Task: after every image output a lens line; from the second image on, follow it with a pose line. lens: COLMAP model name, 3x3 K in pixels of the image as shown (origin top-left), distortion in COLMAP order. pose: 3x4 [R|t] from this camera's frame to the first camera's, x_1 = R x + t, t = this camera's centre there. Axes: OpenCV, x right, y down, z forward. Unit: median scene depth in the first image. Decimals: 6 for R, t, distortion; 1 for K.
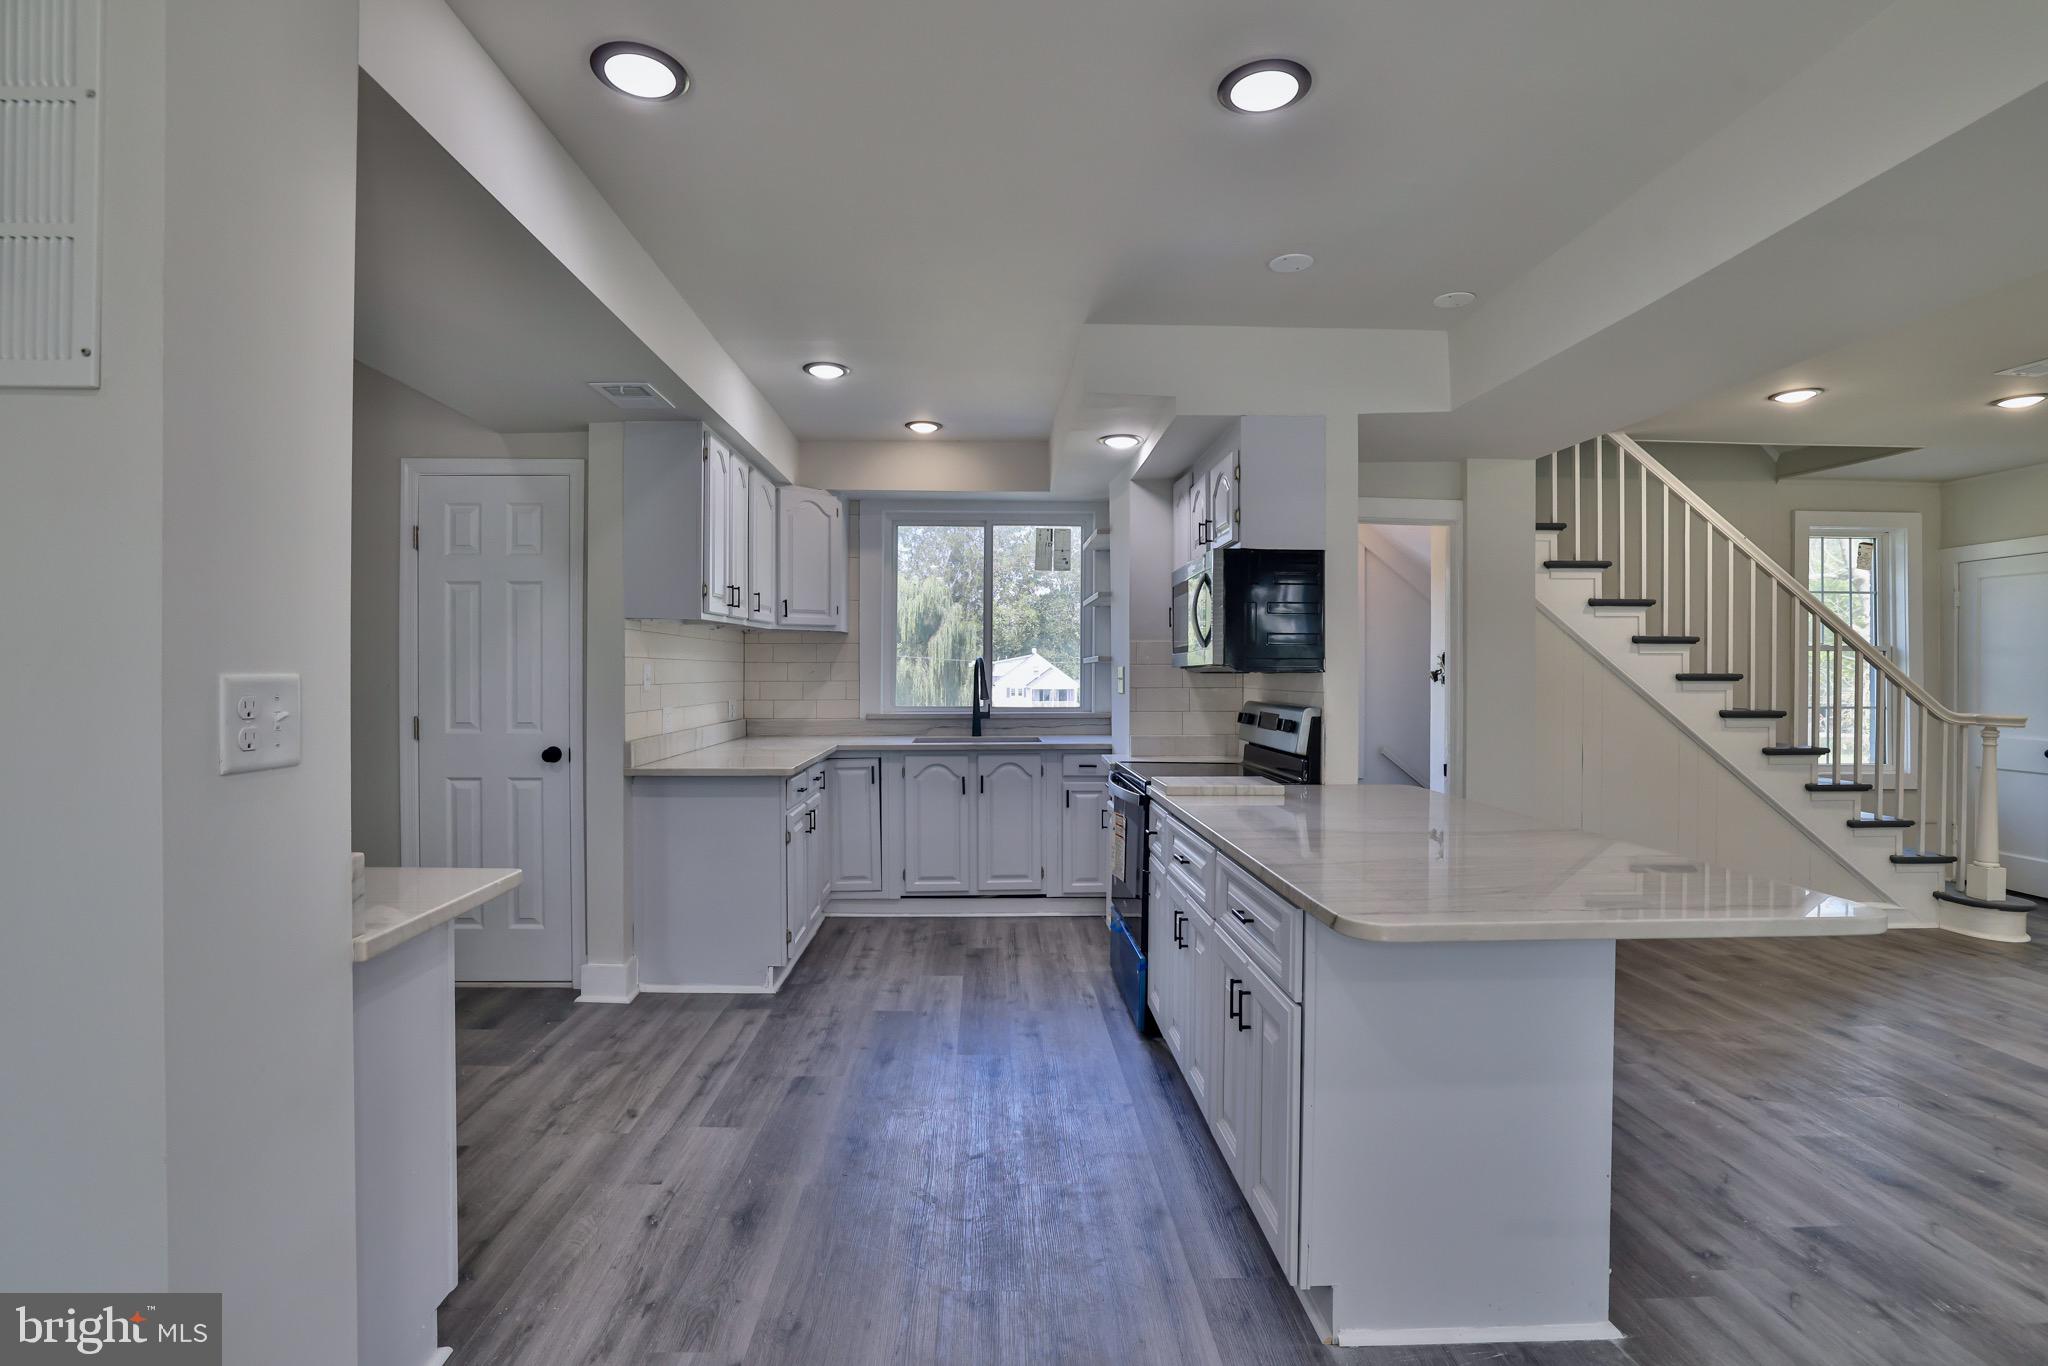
lens RADIAL K [[937.1, 0, 1008.3], [0, 937.1, 673.8], [0, 0, 1]] dist [-0.047121, 0.016888]
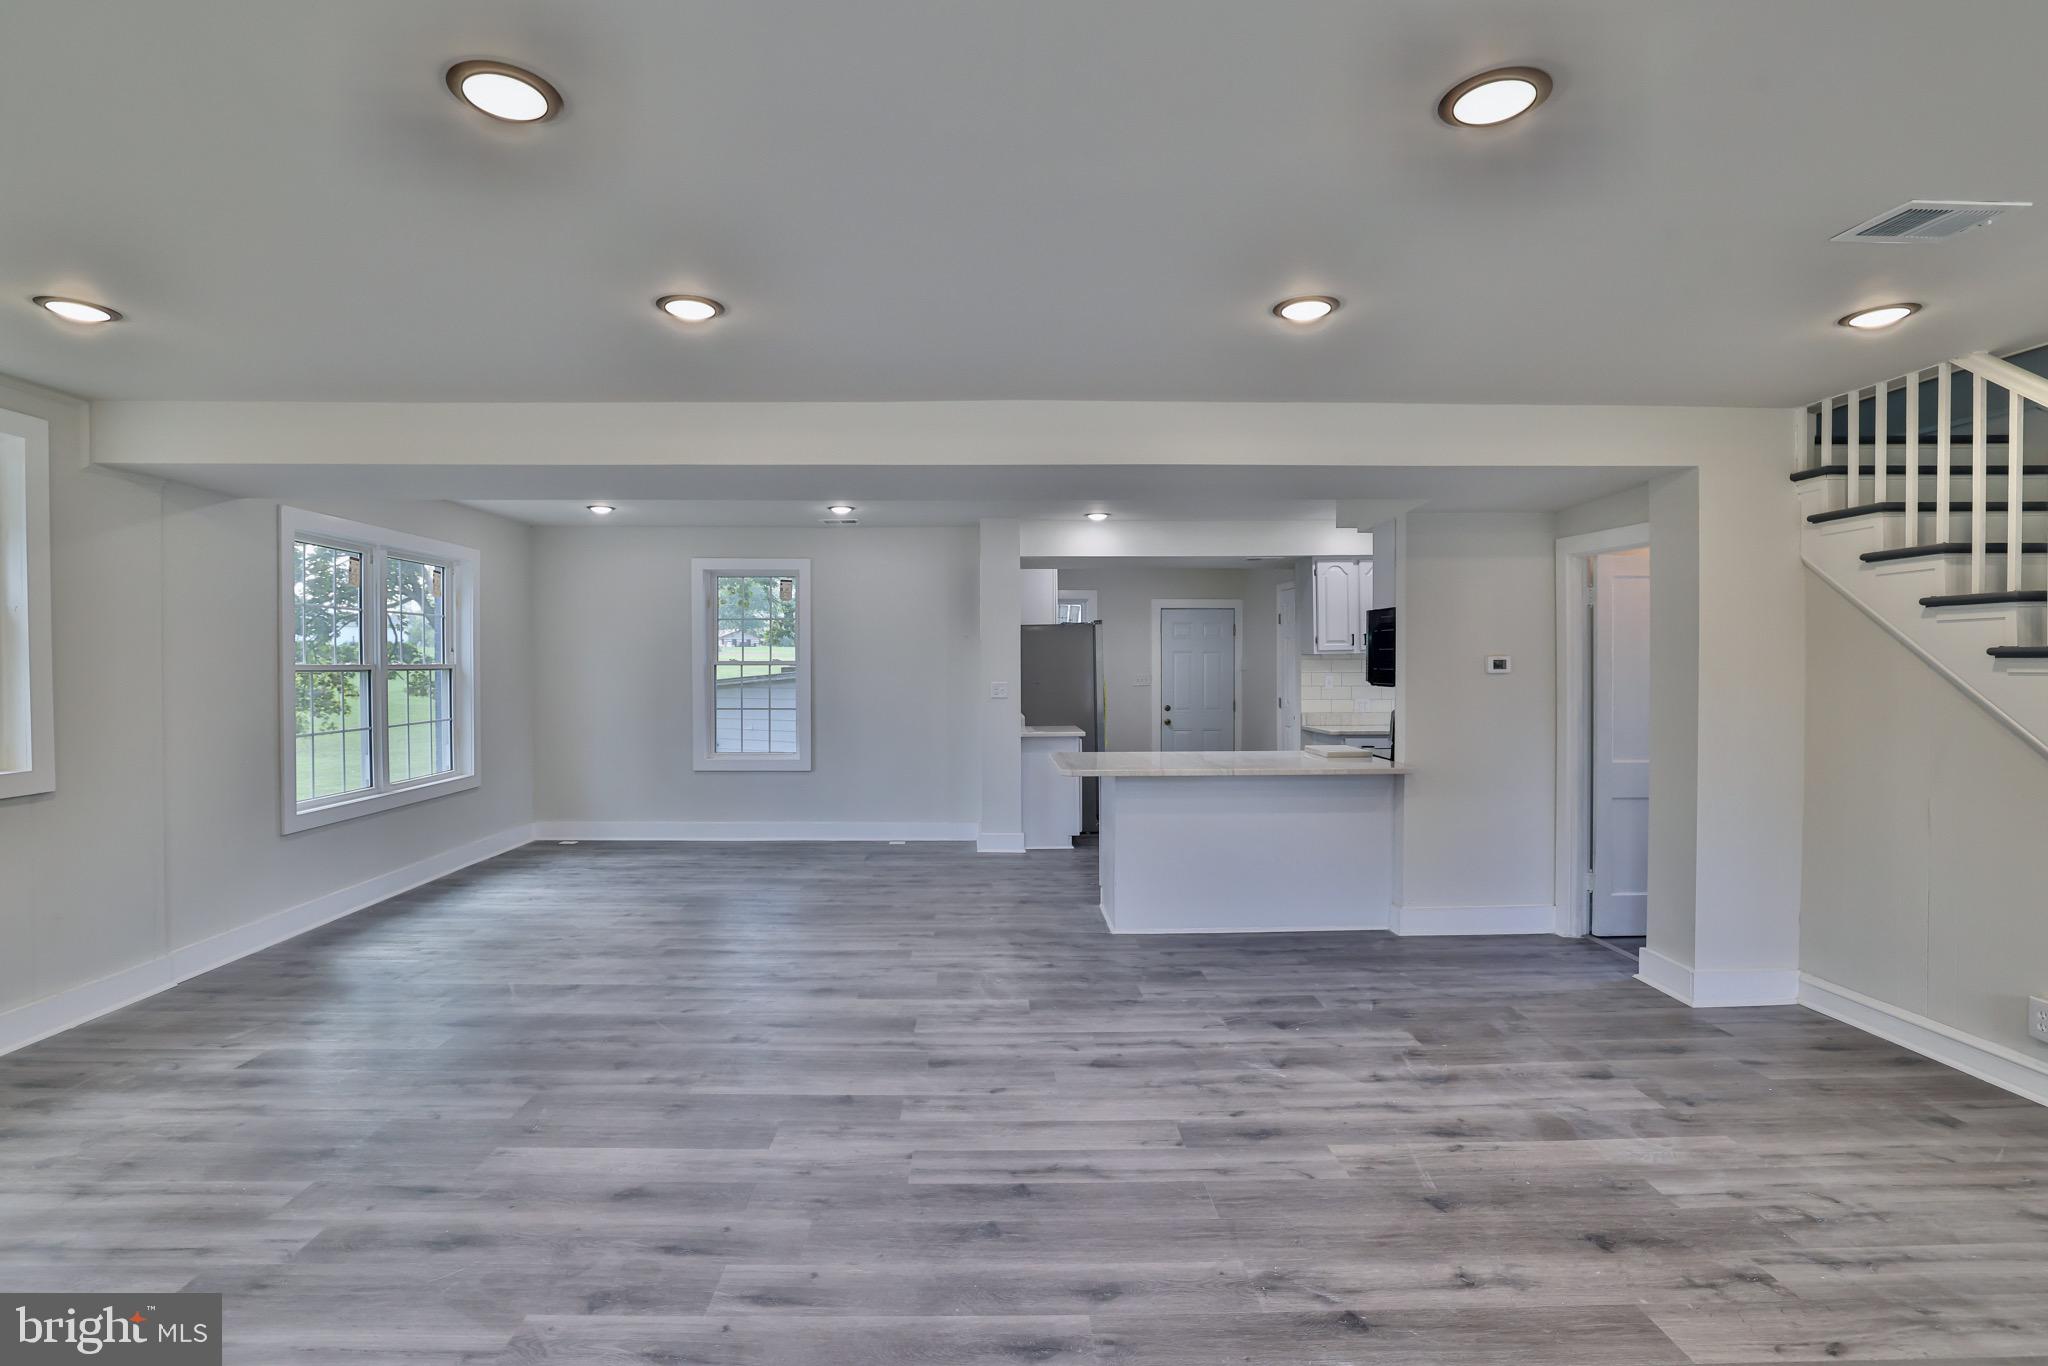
lens RADIAL K [[937.1, 0, 1013.7], [0, 937.1, 685.1], [0, 0, 1]] dist [-0.047121, 0.016888]
pose [[0.002361, 0.020903, -0.999779, 1.545177], [-0.000398, 0.999781, 0.020902, -0.031333], [0.999997, 0.000349, 0.002368, 0.315166]]
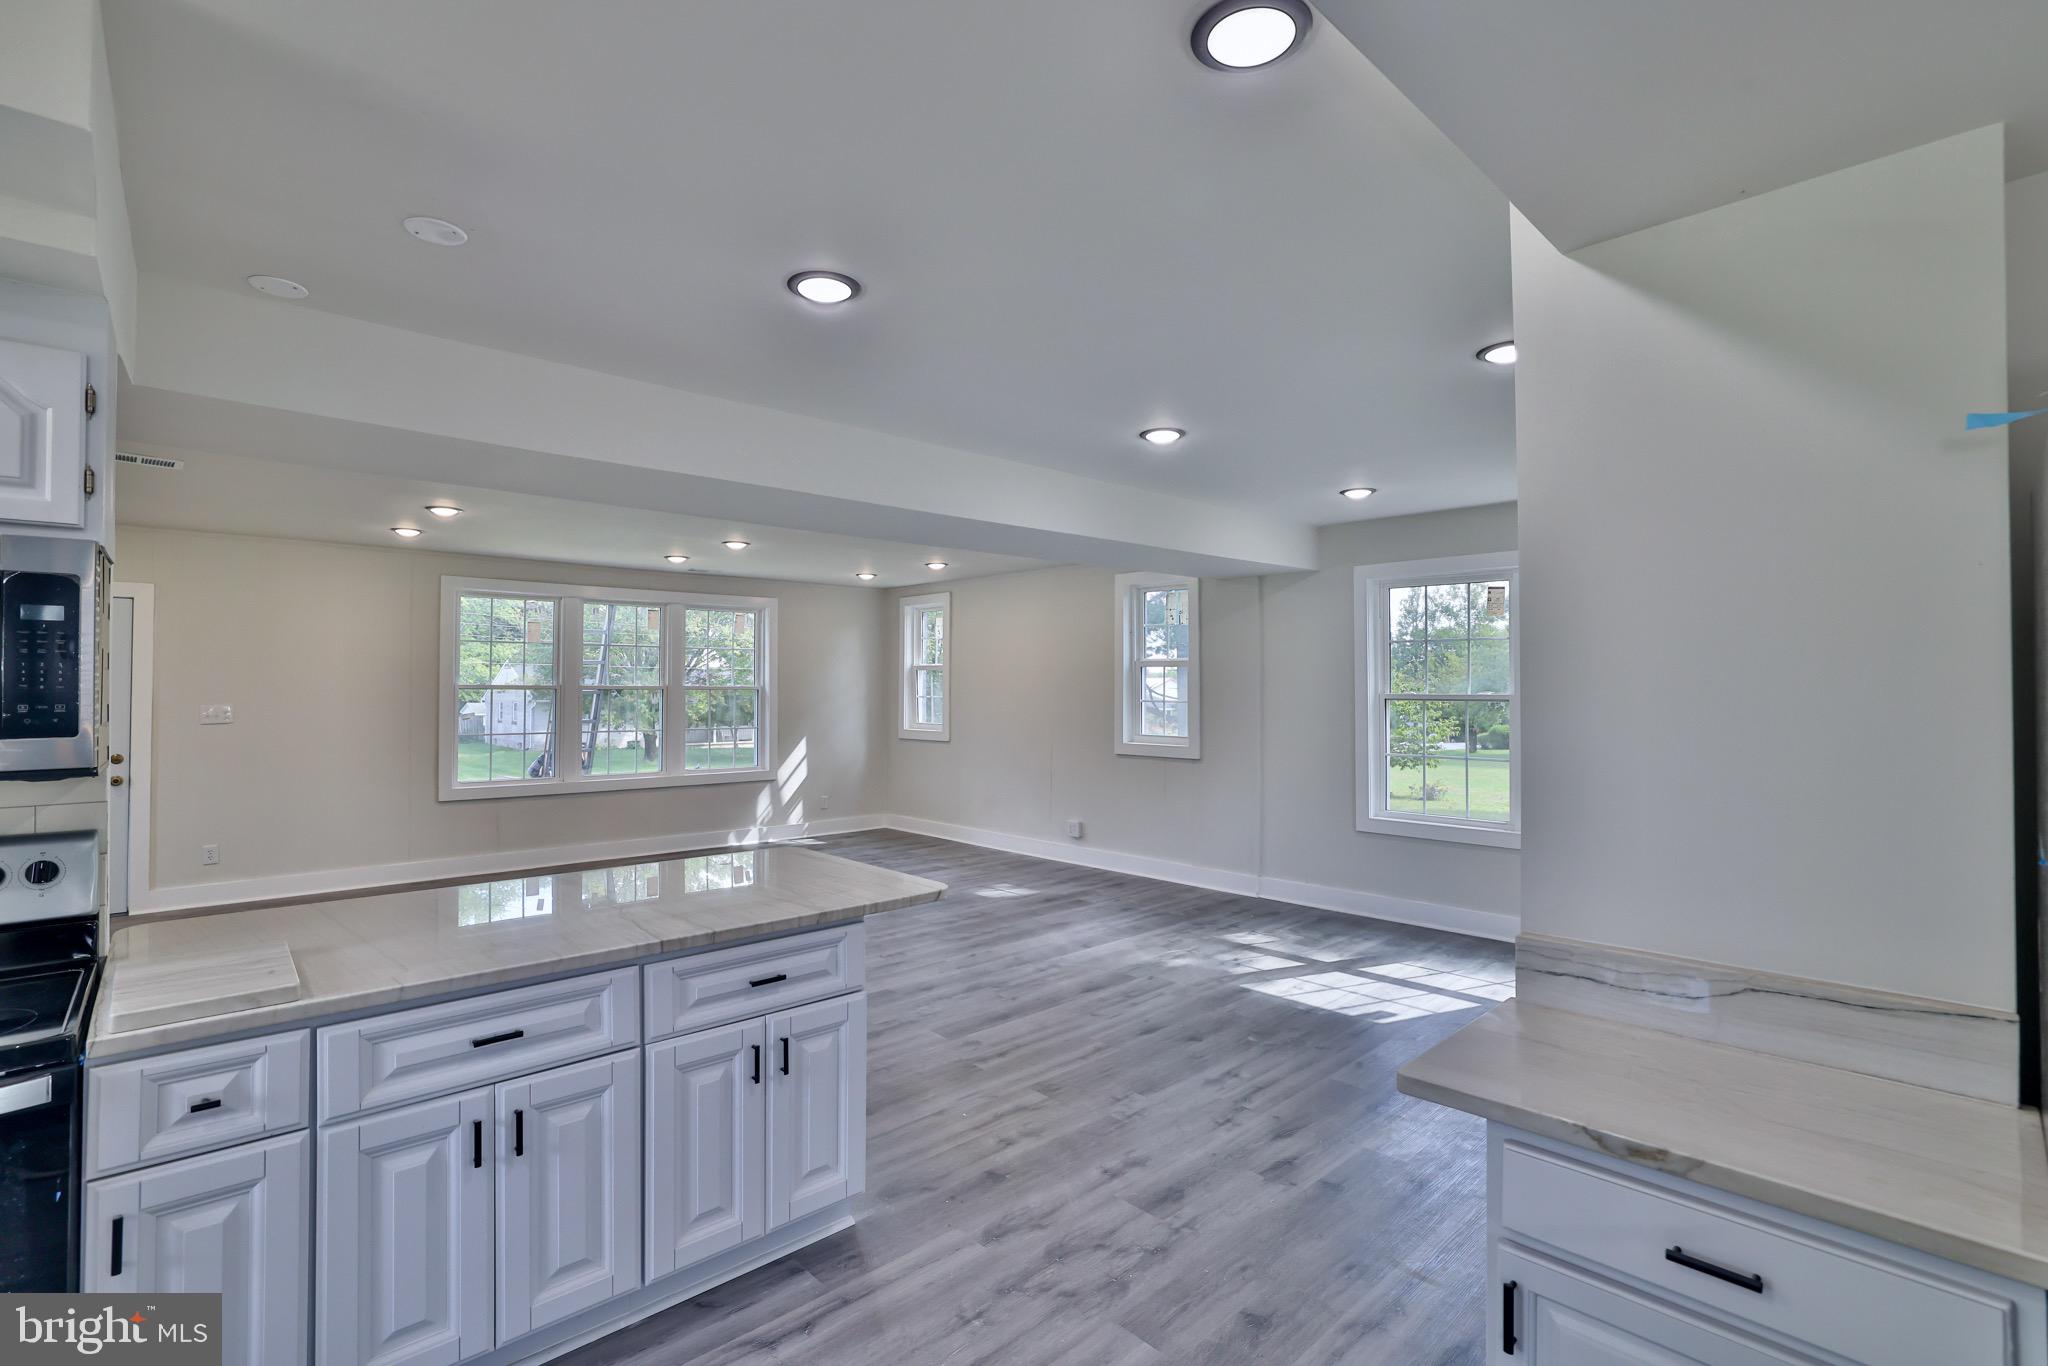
lens RADIAL K [[937.1, 0, 1008.8], [0, 937.1, 671.7], [0, 0, 1]] dist [-0.047121, 0.016888]
pose [[-0.655676, 0.009806, 0.754978, -0.402782], [-0.002240, 0.999886, -0.014932, -0.046559], [-0.755039, -0.011482, -0.655580, 0.789610]]
